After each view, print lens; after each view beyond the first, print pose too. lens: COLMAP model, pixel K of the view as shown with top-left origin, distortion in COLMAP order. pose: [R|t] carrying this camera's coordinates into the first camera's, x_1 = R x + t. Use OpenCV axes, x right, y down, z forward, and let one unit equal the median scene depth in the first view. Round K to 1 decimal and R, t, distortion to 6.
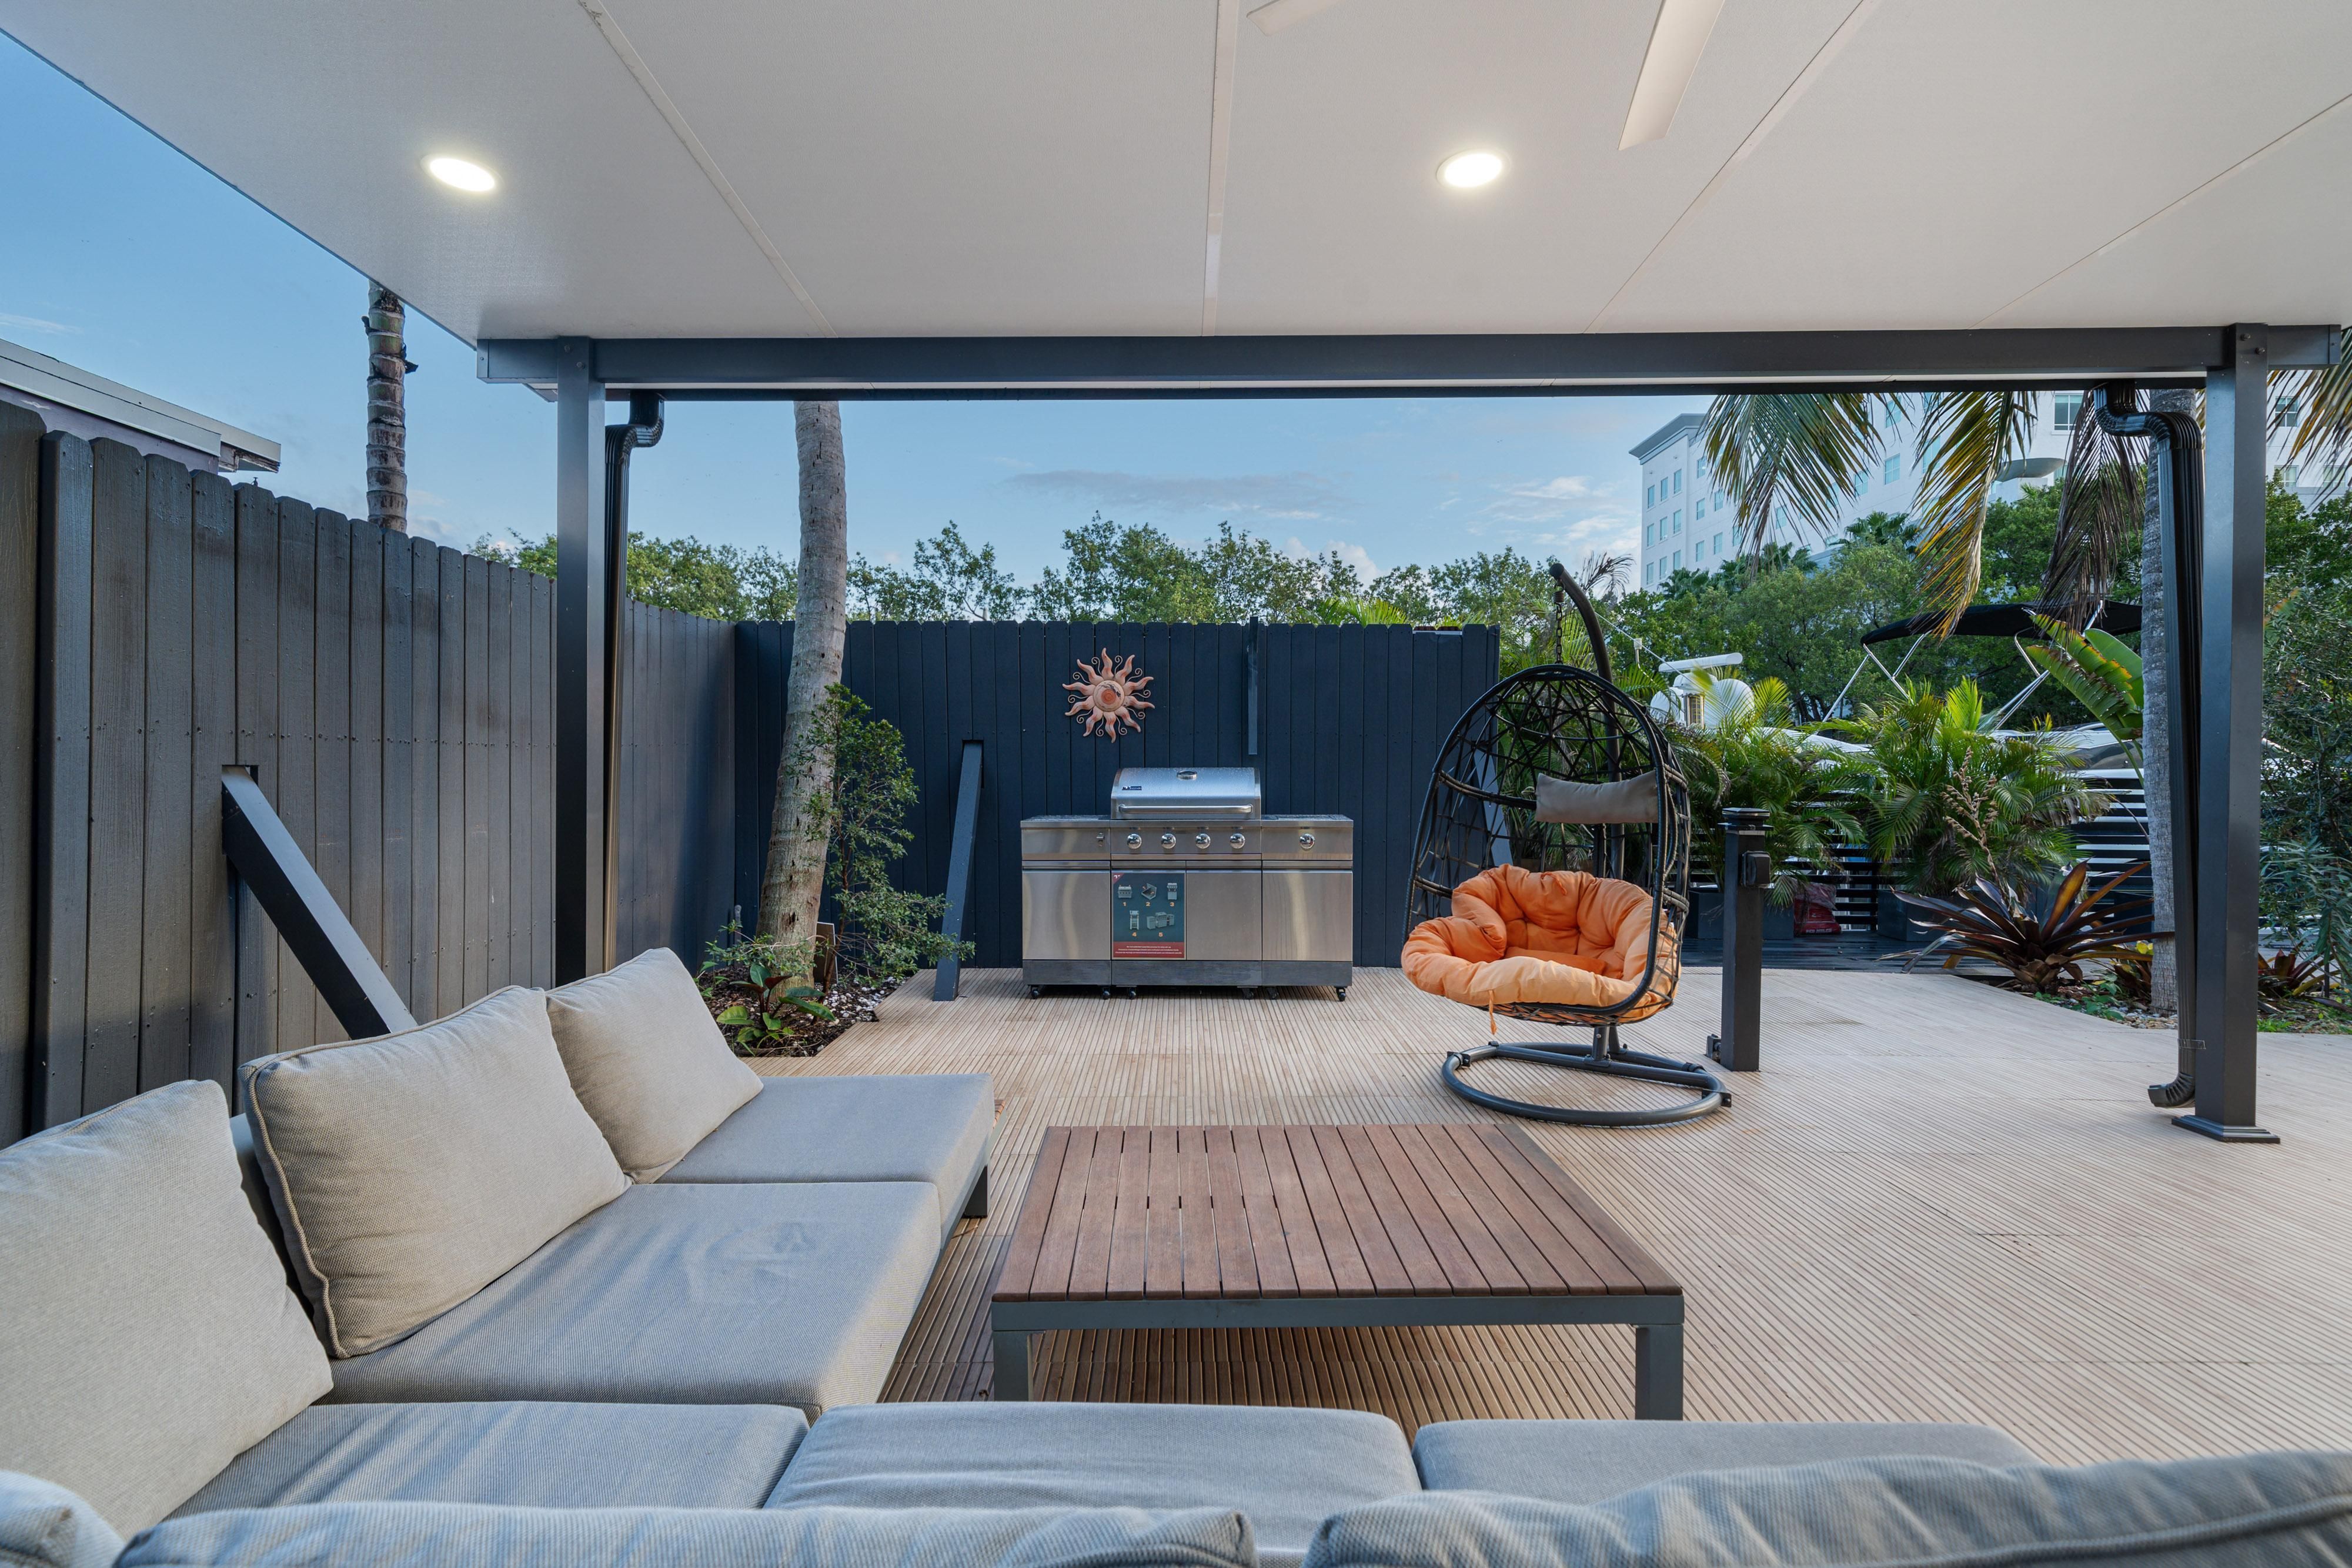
lens RADIAL K [[1102.9, 0, 1176.0], [0, 1102.9, 784.0], [0, 0, 1]] dist [0.000818, 0.000283]
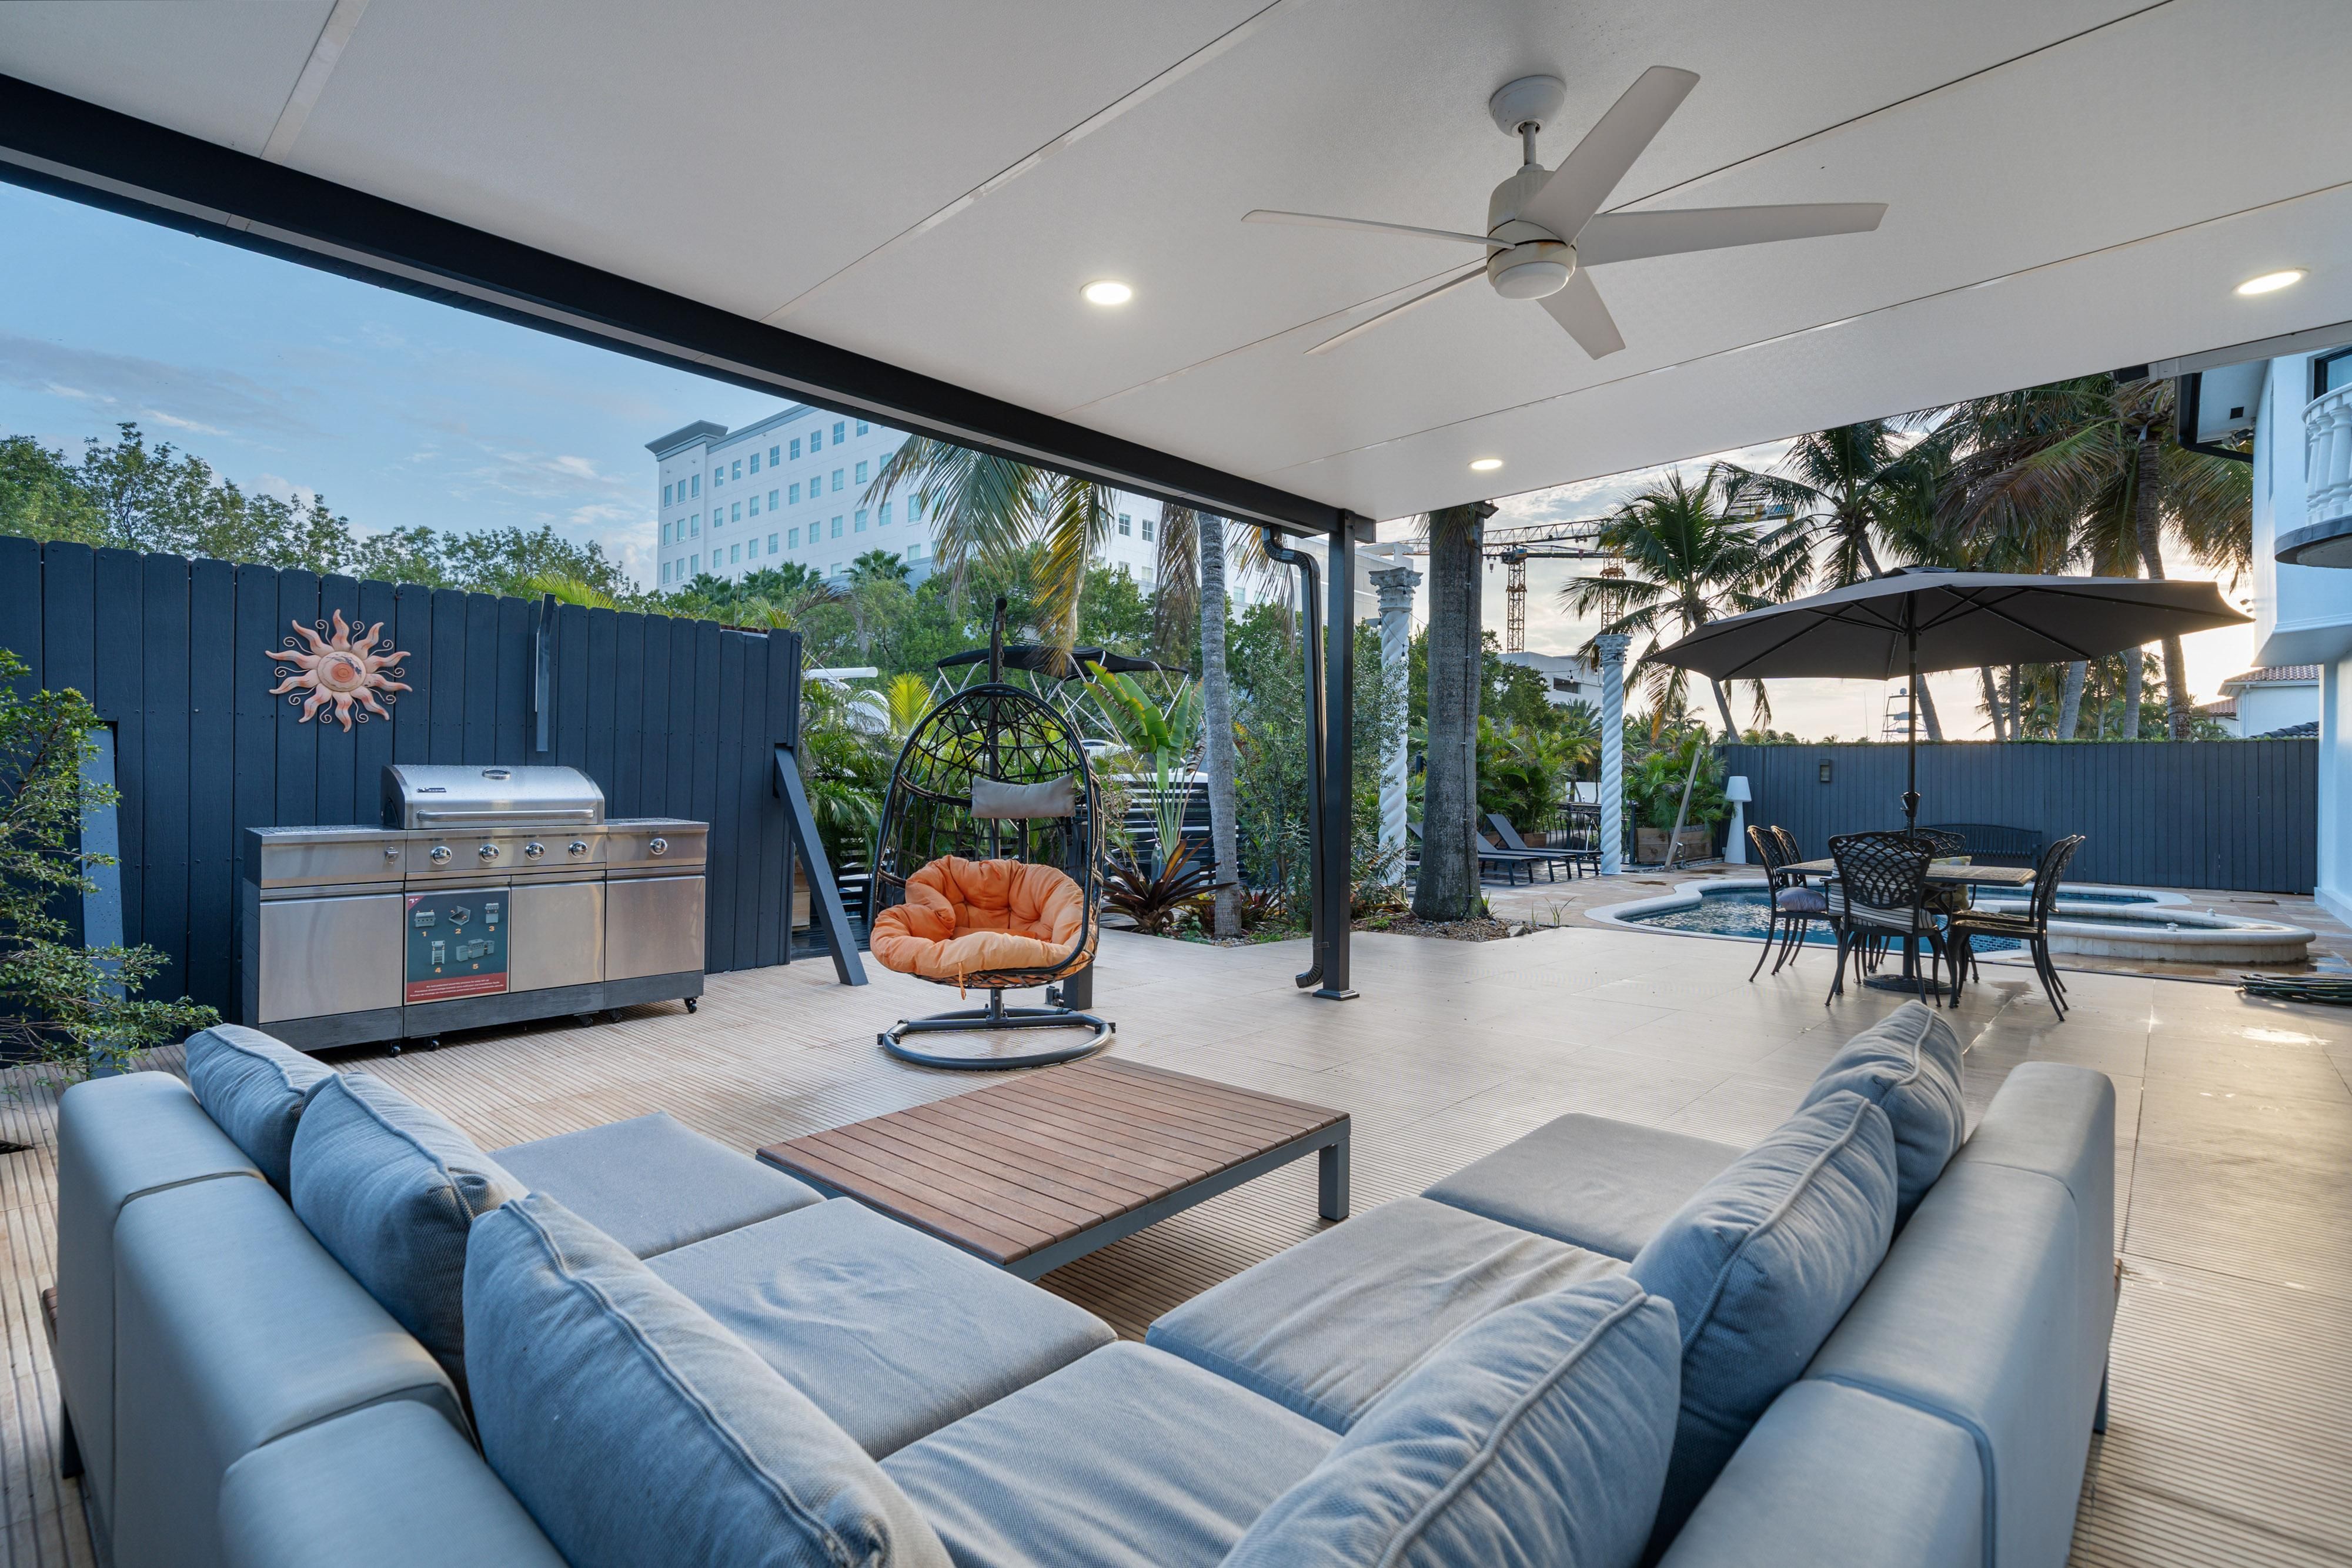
lens RADIAL K [[1092.7, 0, 1176.0], [0, 1092.7, 784.0], [0, 0, 1]] dist [0.018111, 0.000147]
pose [[0.674186, 0.000433, 0.738562, -0.271135], [0.000635, 0.999999, -0.001166, 0.000399], [-0.738562, 0.001255, 0.674185, 0.049958]]
